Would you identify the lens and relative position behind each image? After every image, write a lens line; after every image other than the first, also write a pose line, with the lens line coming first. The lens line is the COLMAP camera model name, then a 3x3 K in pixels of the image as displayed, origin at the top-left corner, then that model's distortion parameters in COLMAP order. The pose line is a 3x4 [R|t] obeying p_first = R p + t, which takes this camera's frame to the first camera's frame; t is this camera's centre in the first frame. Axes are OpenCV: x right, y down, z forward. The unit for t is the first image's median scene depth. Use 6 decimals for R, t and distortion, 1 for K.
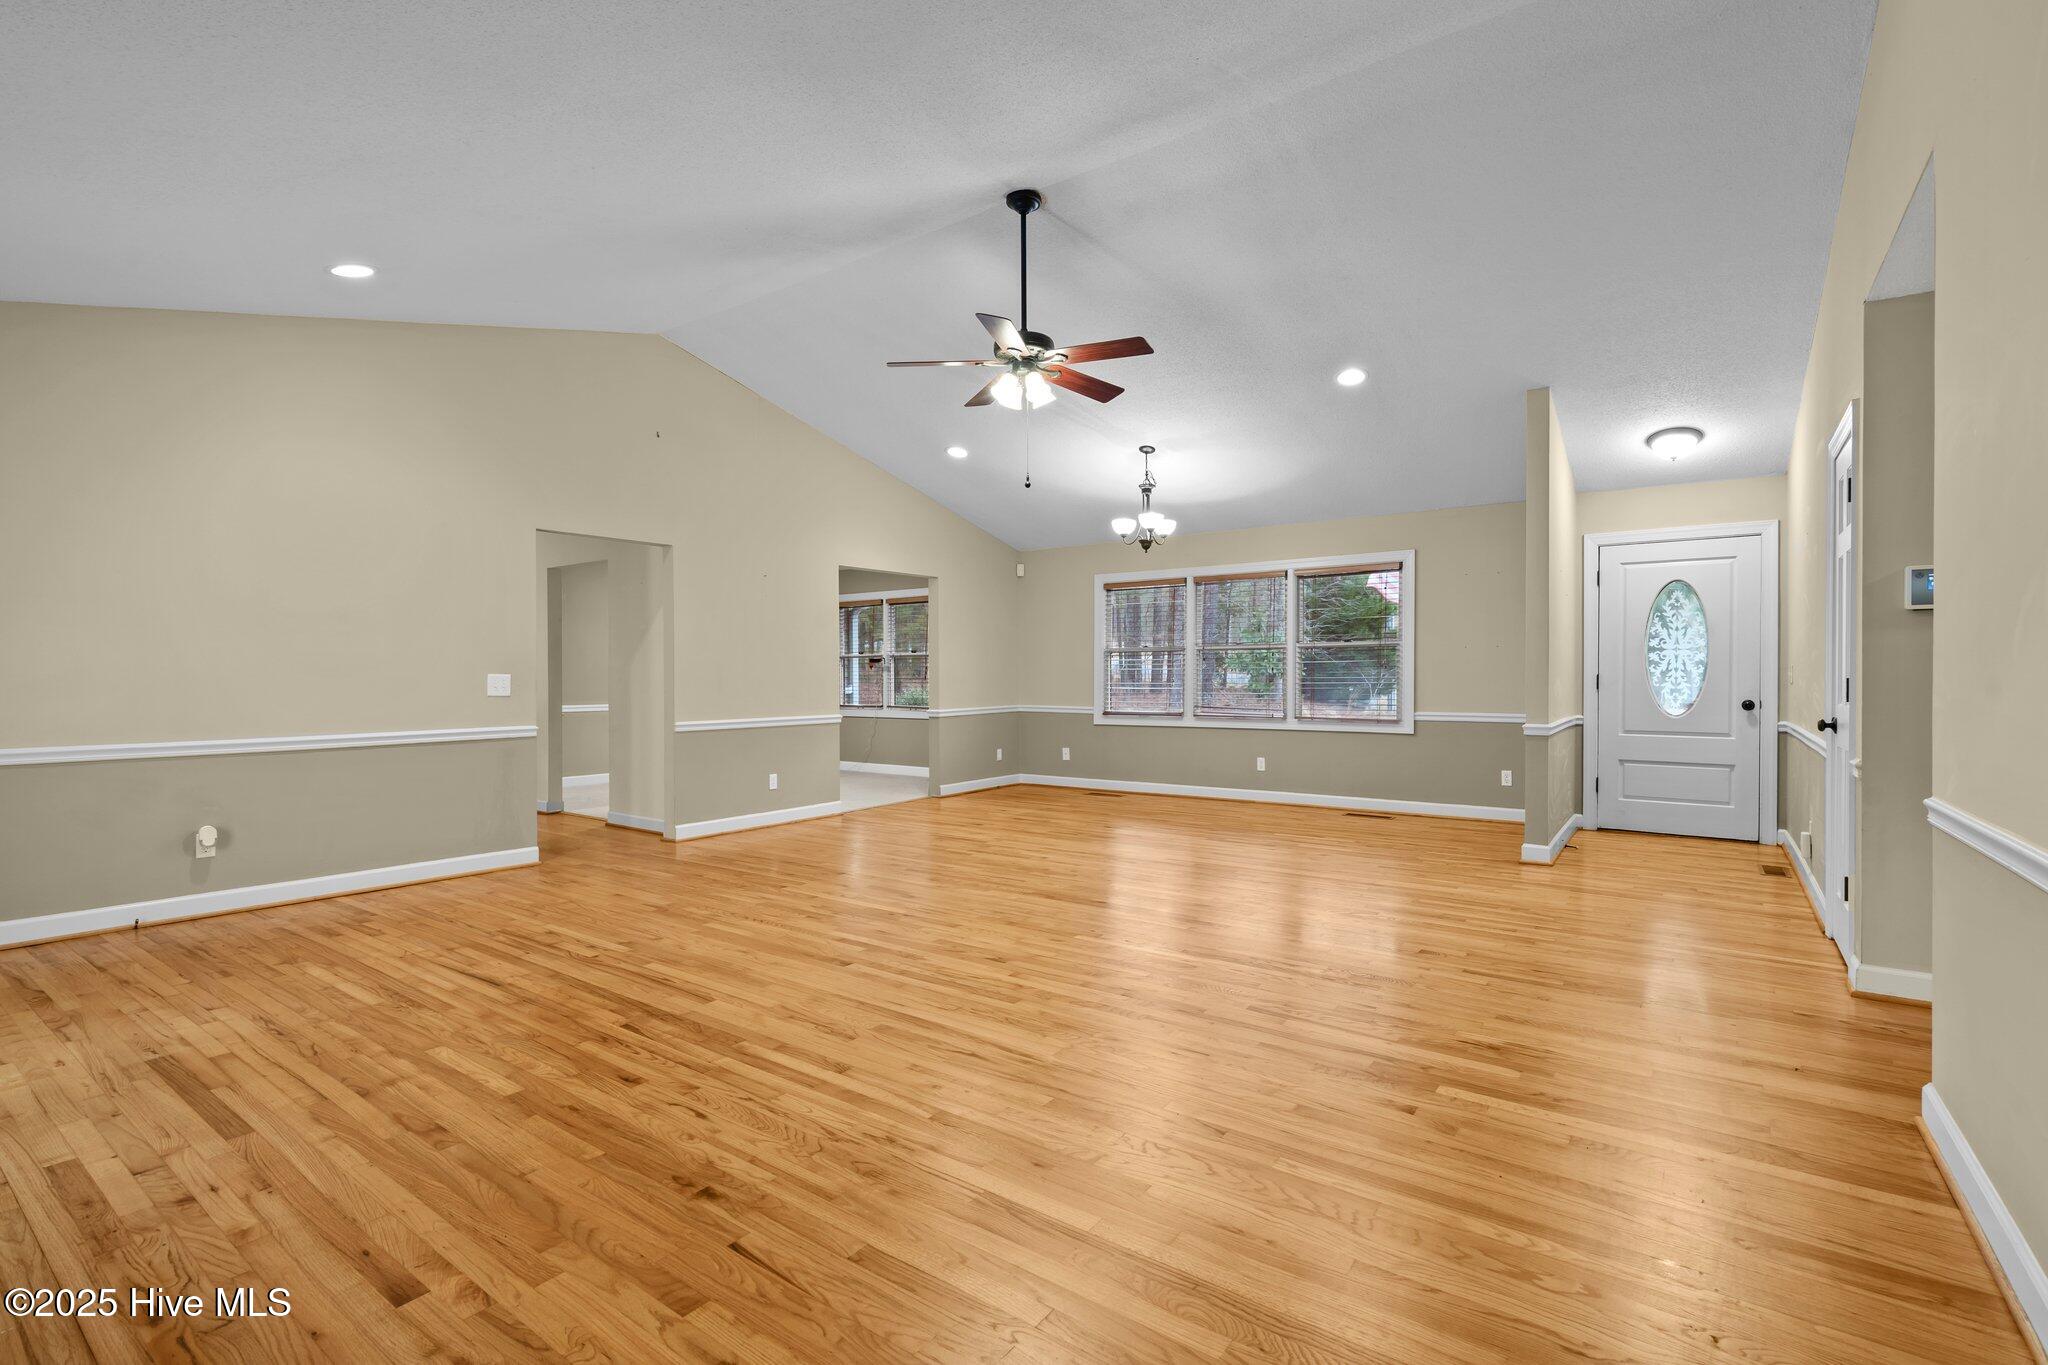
lens RADIAL K [[929.5, 0, 1017.8], [0, 929.5, 688.8], [0, 0, 1]] dist [-0.004497, 0.001720]
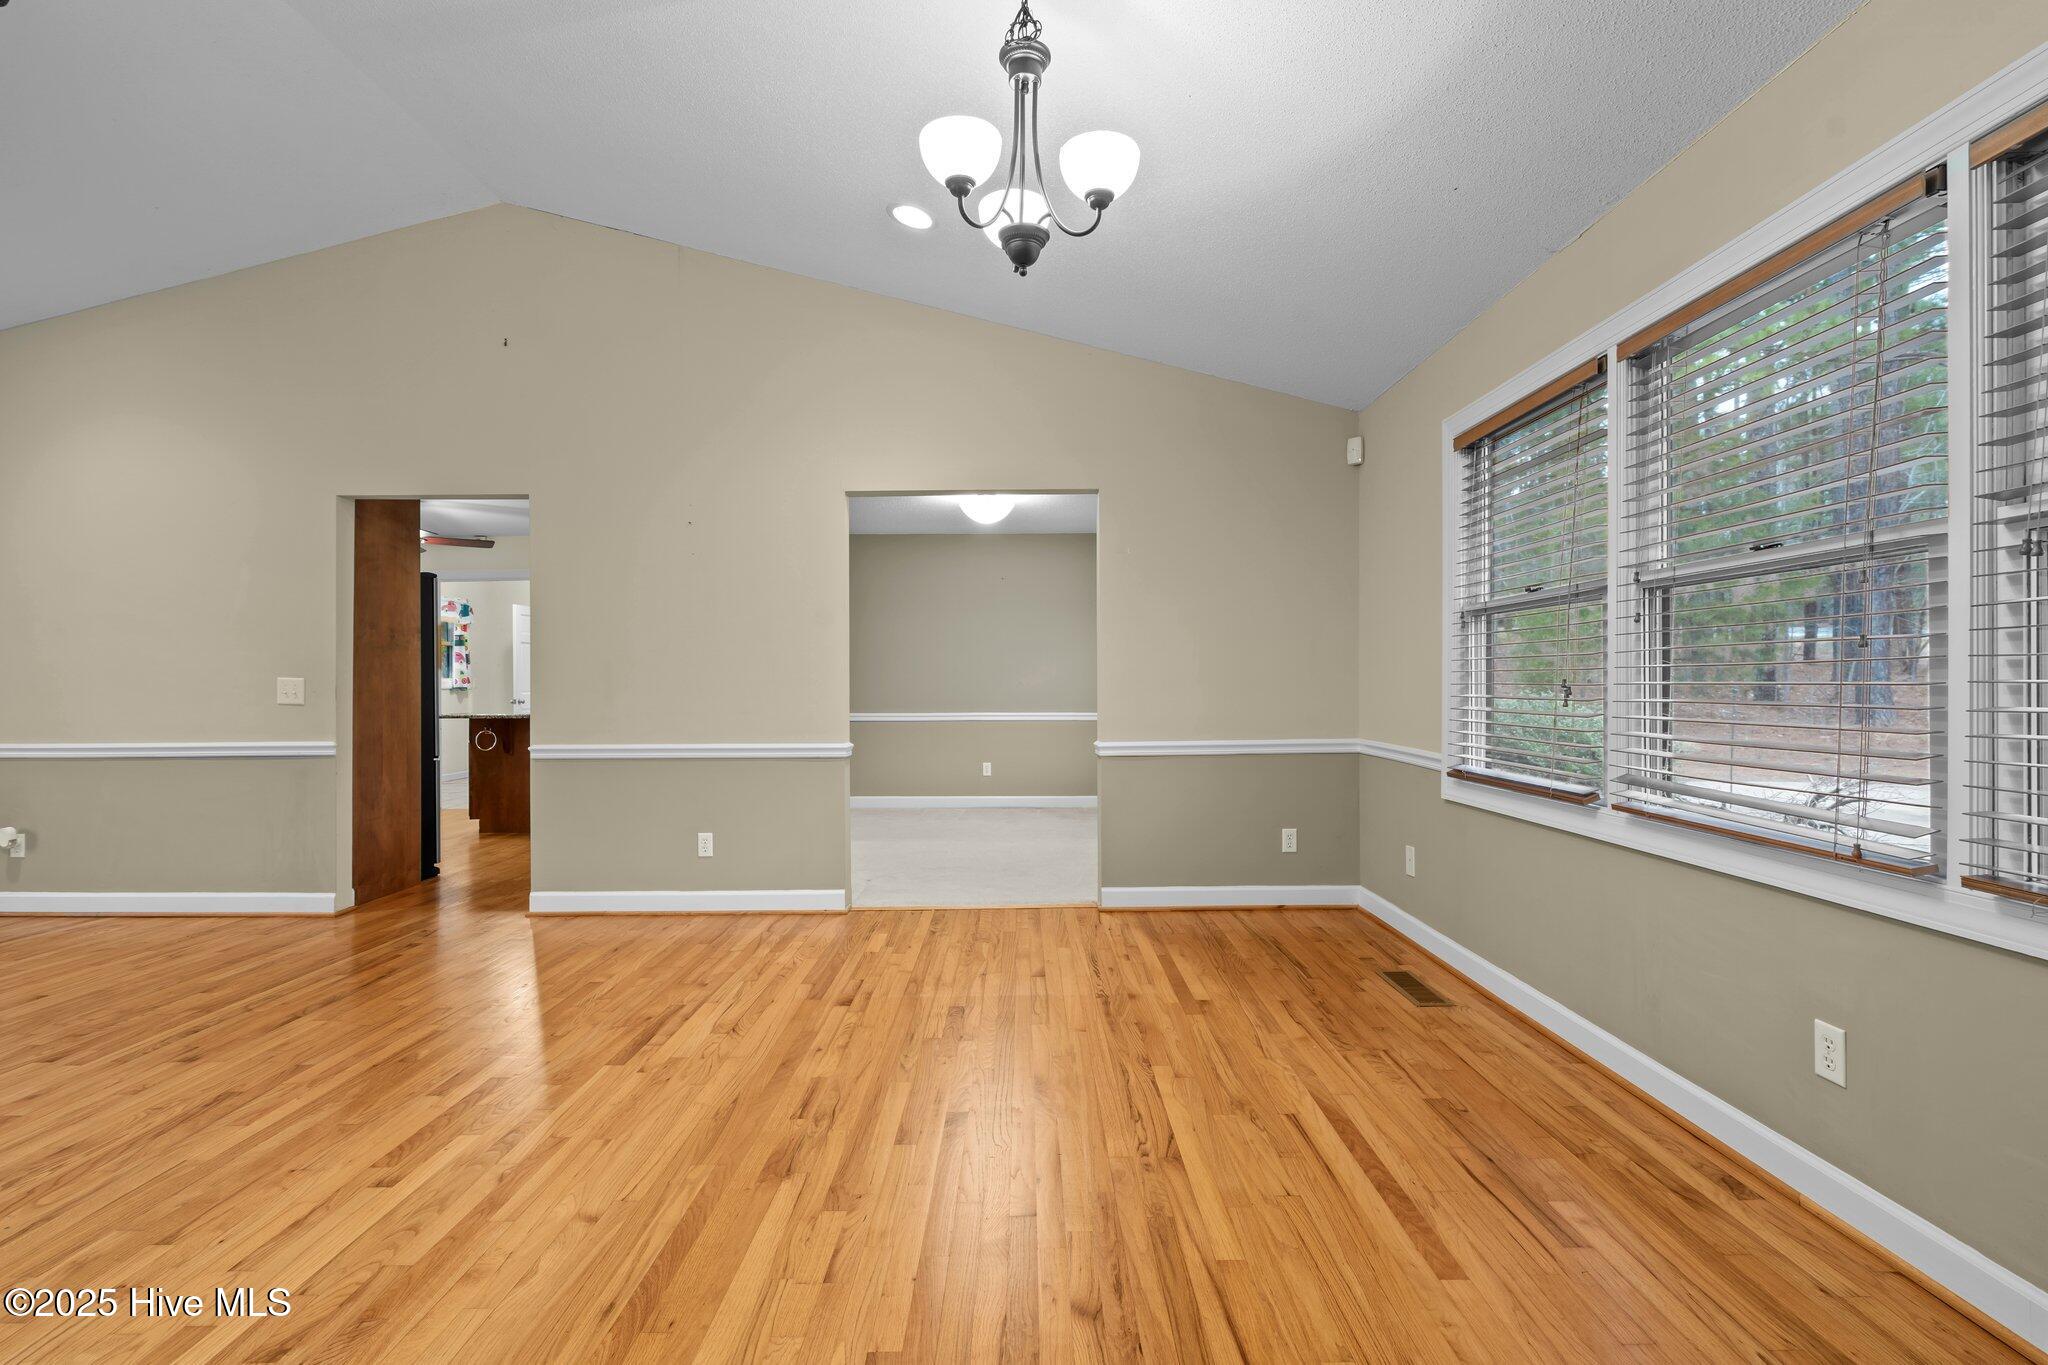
lens RADIAL K [[929.5, 0, 1023.0], [0, 929.5, 683.4], [0, 0, 1]] dist [-0.004497, 0.001720]
pose [[0.592074, 0.001134, -0.805883, 0.529928], [-0.009186, 0.999944, -0.005341, -0.012794], [0.805831, 0.010566, 0.592051, 1.115886]]
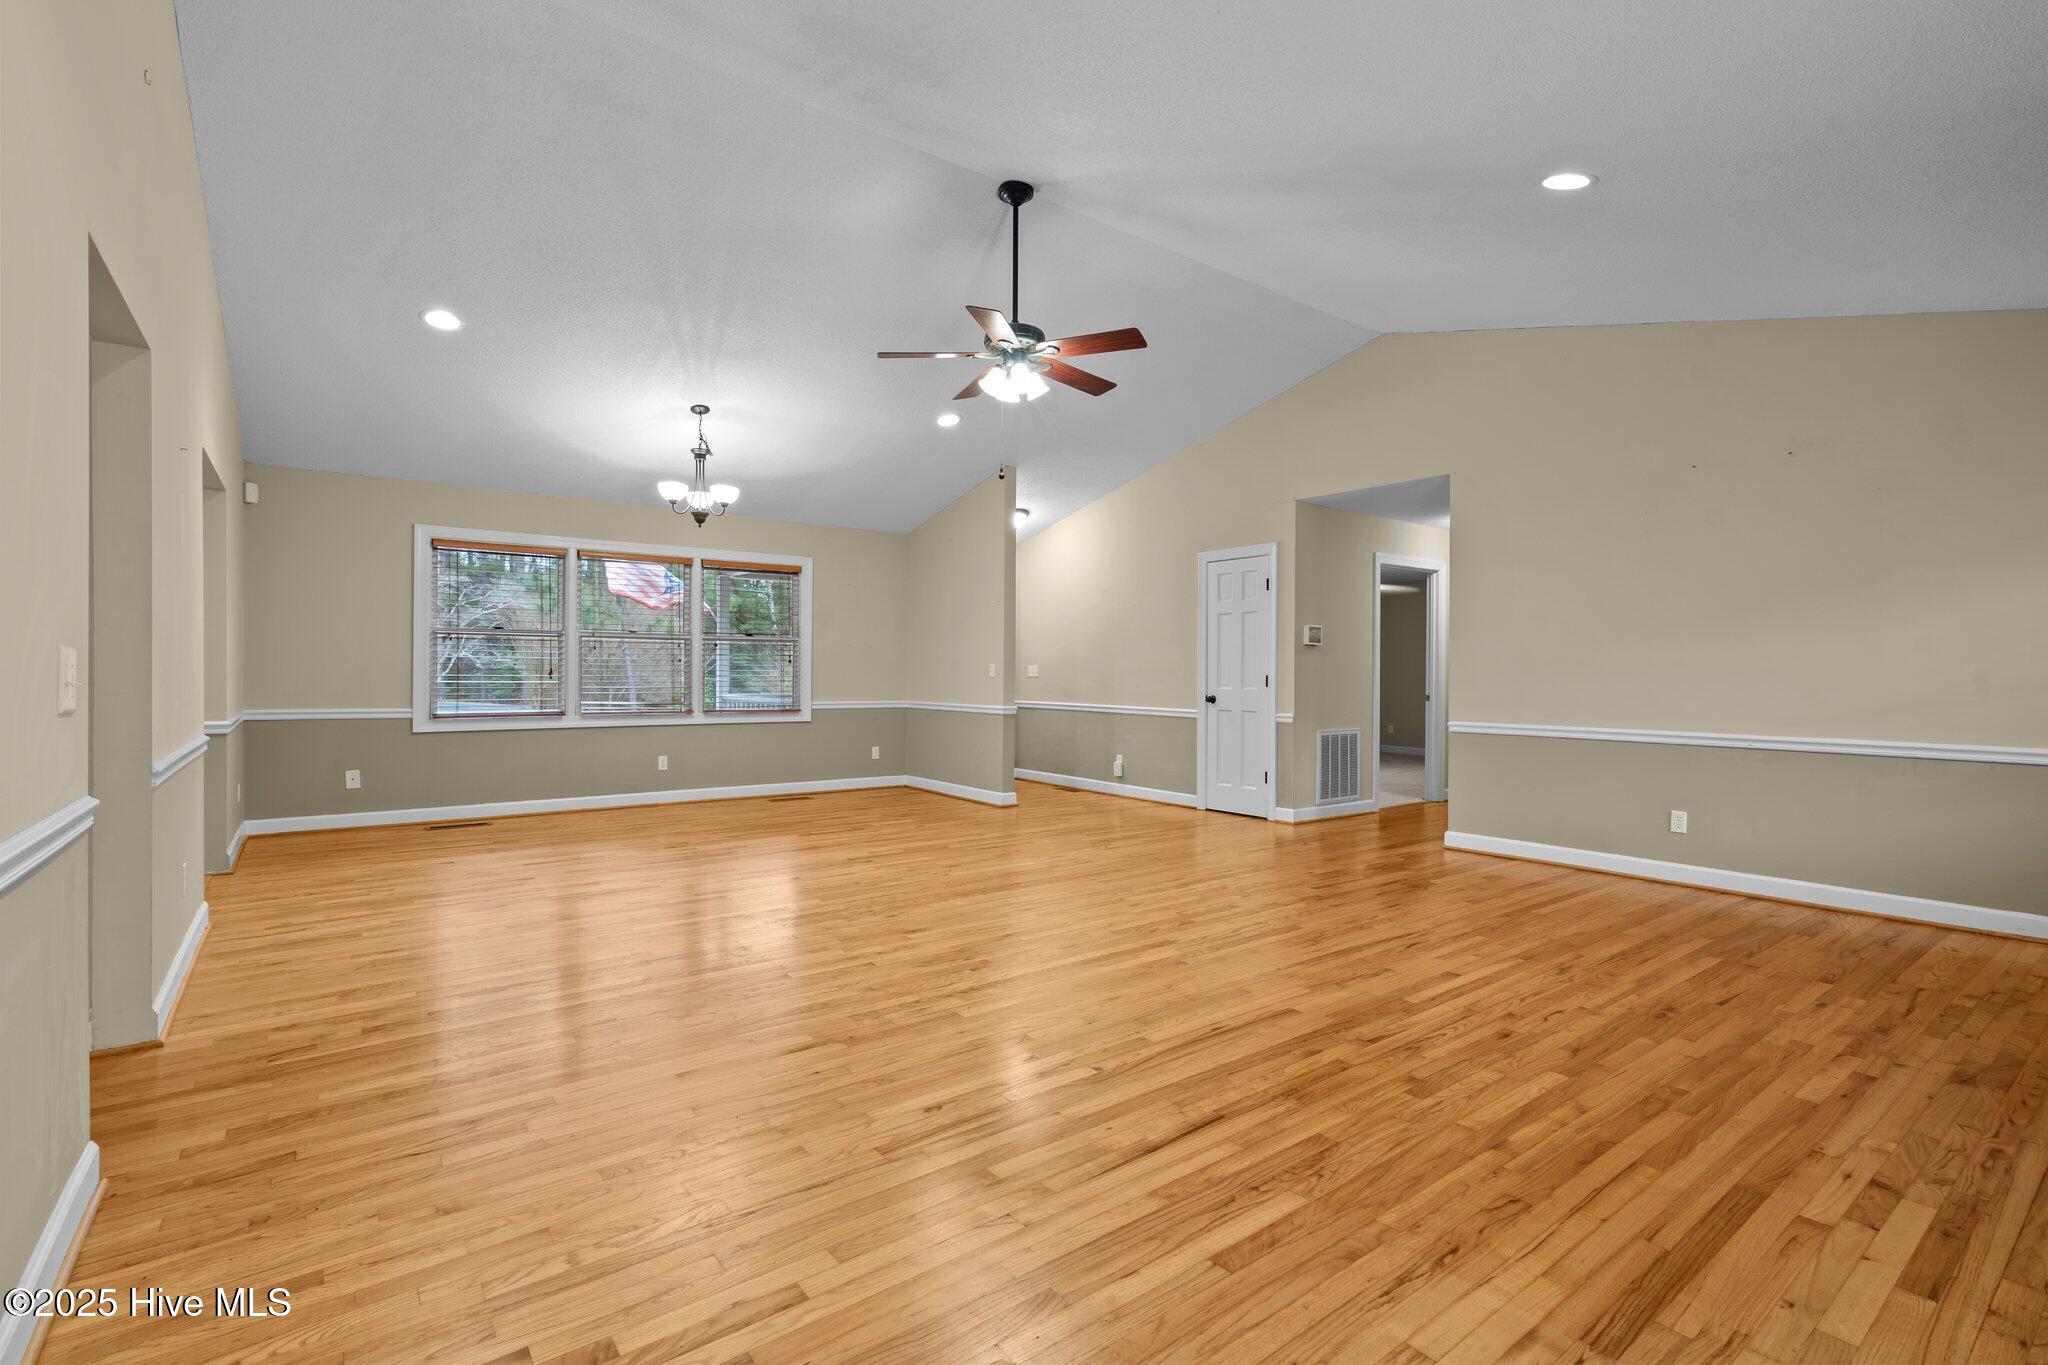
lens RADIAL K [[929.5, 0, 1022.3], [0, 929.5, 665.7], [0, 0, 1]] dist [-0.004497, 0.001720]
pose [[0.287614, 0.011306, 0.957680, -0.838316], [0.003671, 0.999910, -0.012907, -0.004100], [-0.957740, 0.007228, 0.287546, 0.624709]]
